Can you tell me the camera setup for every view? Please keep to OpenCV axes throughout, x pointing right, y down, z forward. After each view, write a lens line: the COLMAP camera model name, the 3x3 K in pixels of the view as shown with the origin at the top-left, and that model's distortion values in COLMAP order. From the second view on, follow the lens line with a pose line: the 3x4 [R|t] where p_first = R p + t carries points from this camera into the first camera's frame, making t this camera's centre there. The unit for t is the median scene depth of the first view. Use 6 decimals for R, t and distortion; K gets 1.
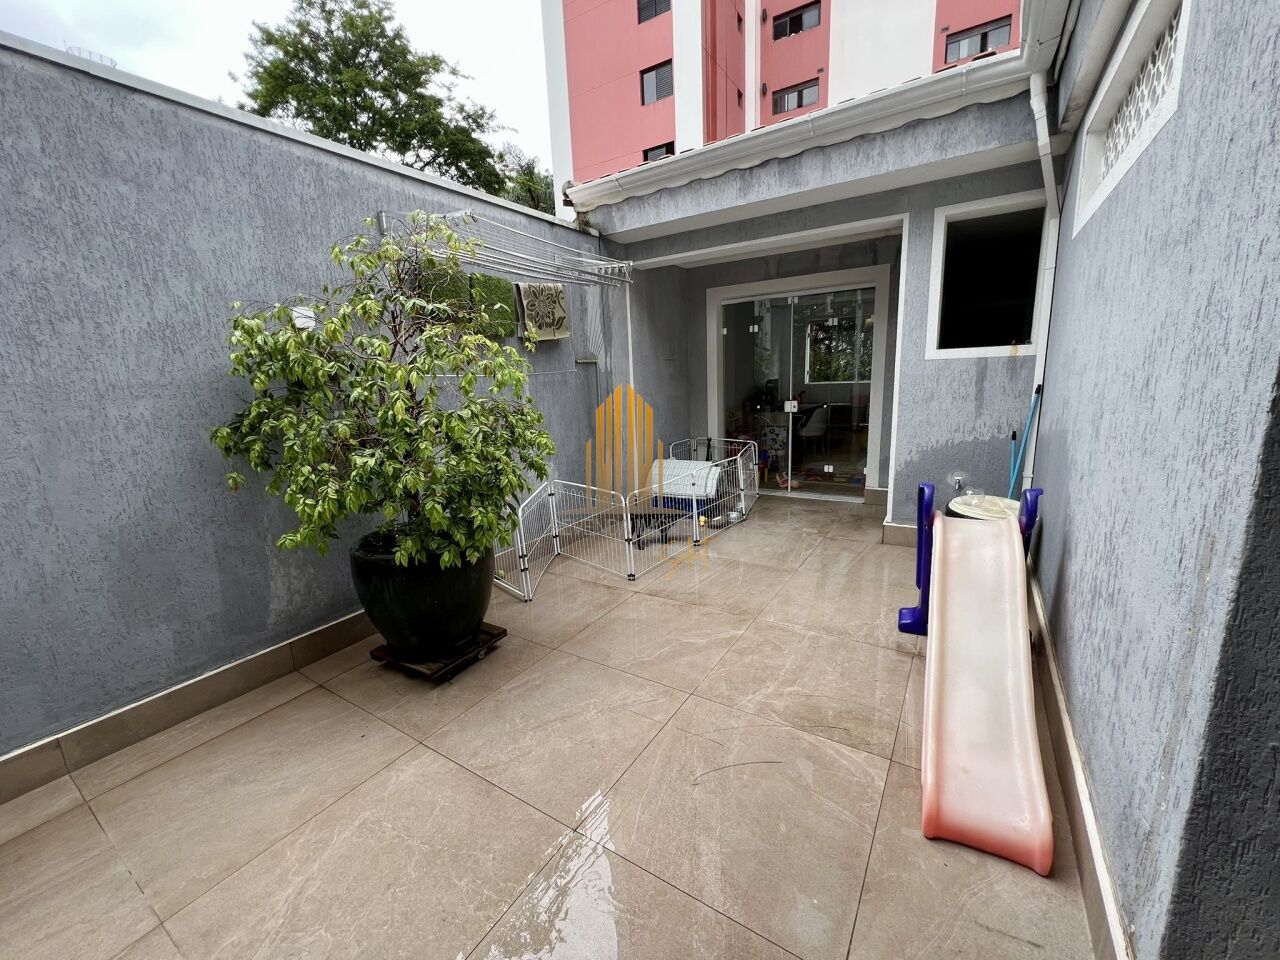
lens RADIAL K [[514.5, 0, 638.2], [0, 514.5, 483.1], [0, 0, 1]] dist [-0.004046, 0.001168]
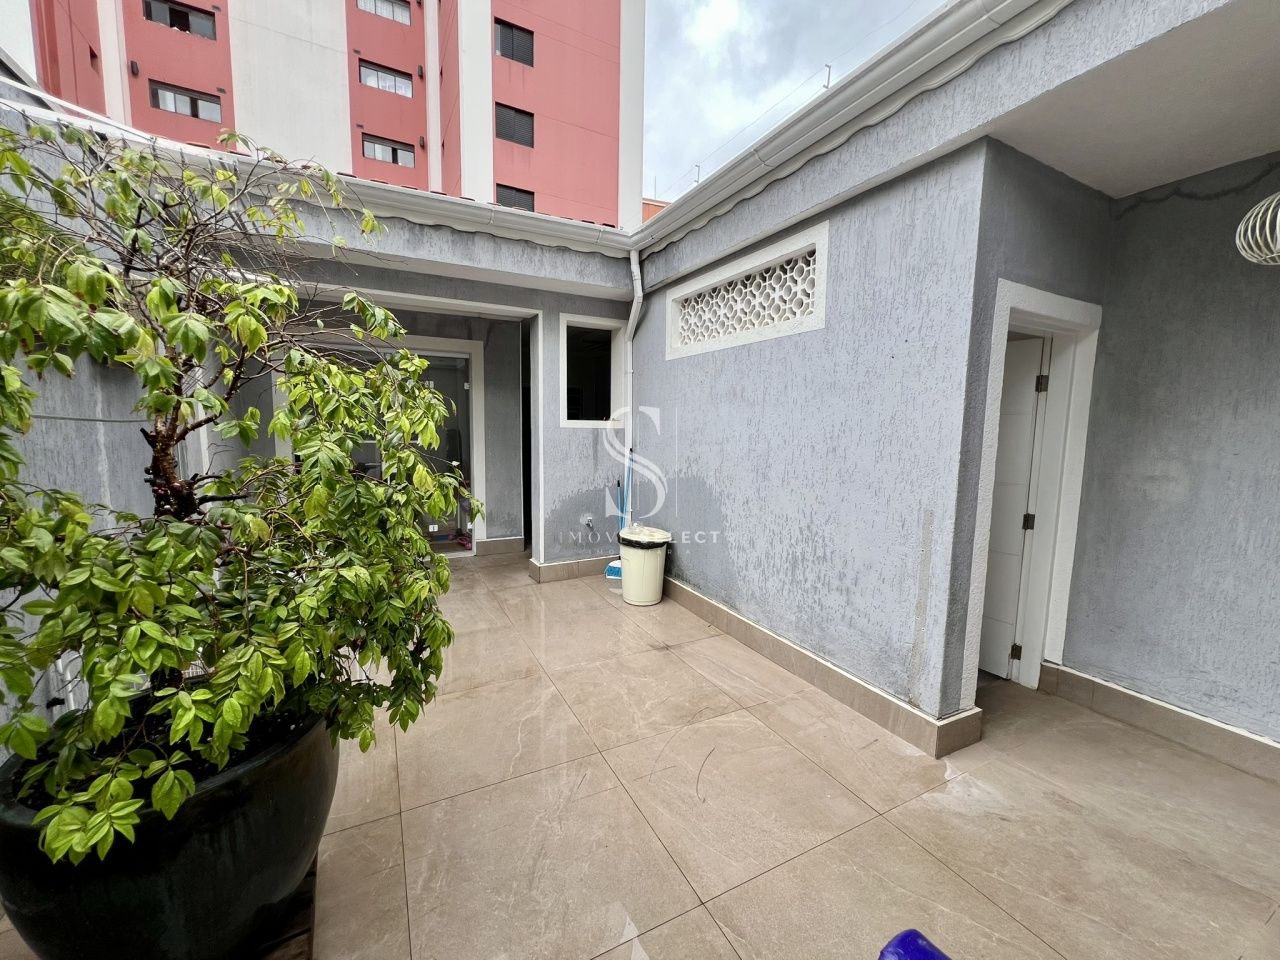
lens RADIAL K [[514.5, 0, 638.2], [0, 514.5, 483.9], [0, 0, 1]] dist [-0.004046, 0.001168]
pose [[0.495652, -0.048117, 0.867187, -0.457067], [0.145106, 0.989018, -0.028060, -0.042657], [-0.856314, 0.139742, 0.497191, 0.241040]]
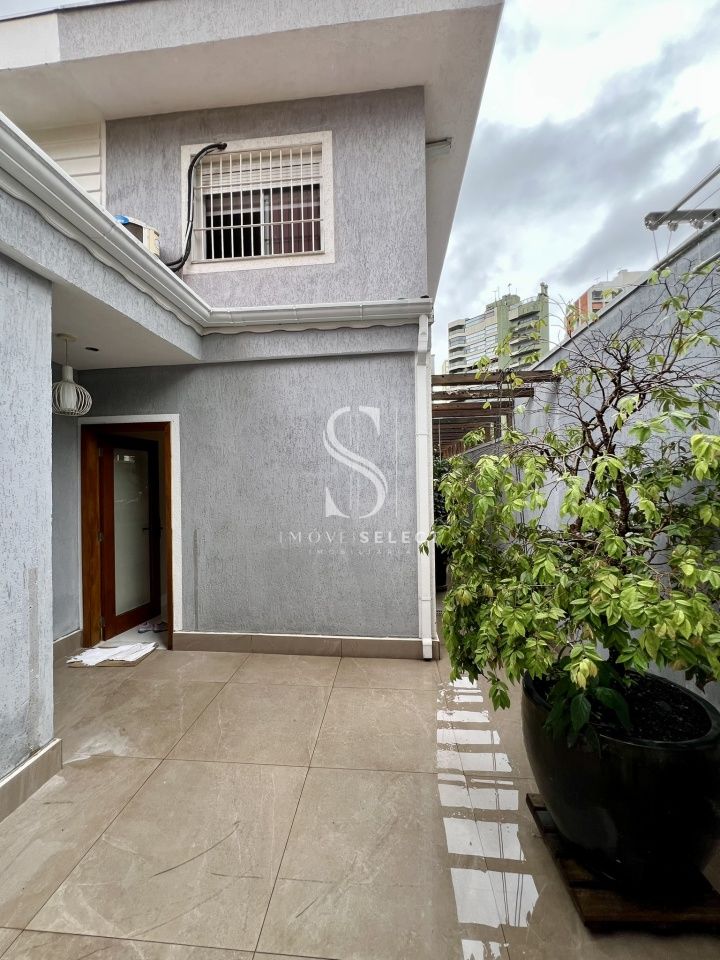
lens RADIAL K [[385.9, 0, 358.7], [0, 385.9, 476.5], [0, 0, 1]] dist [-0.004046, 0.001168]
pose [[-0.882442, 0.051293, -0.467616, 0.126090], [-0.046645, 0.979598, 0.195477, -0.232755], [0.468102, 0.194309, -0.862046, 0.918159]]
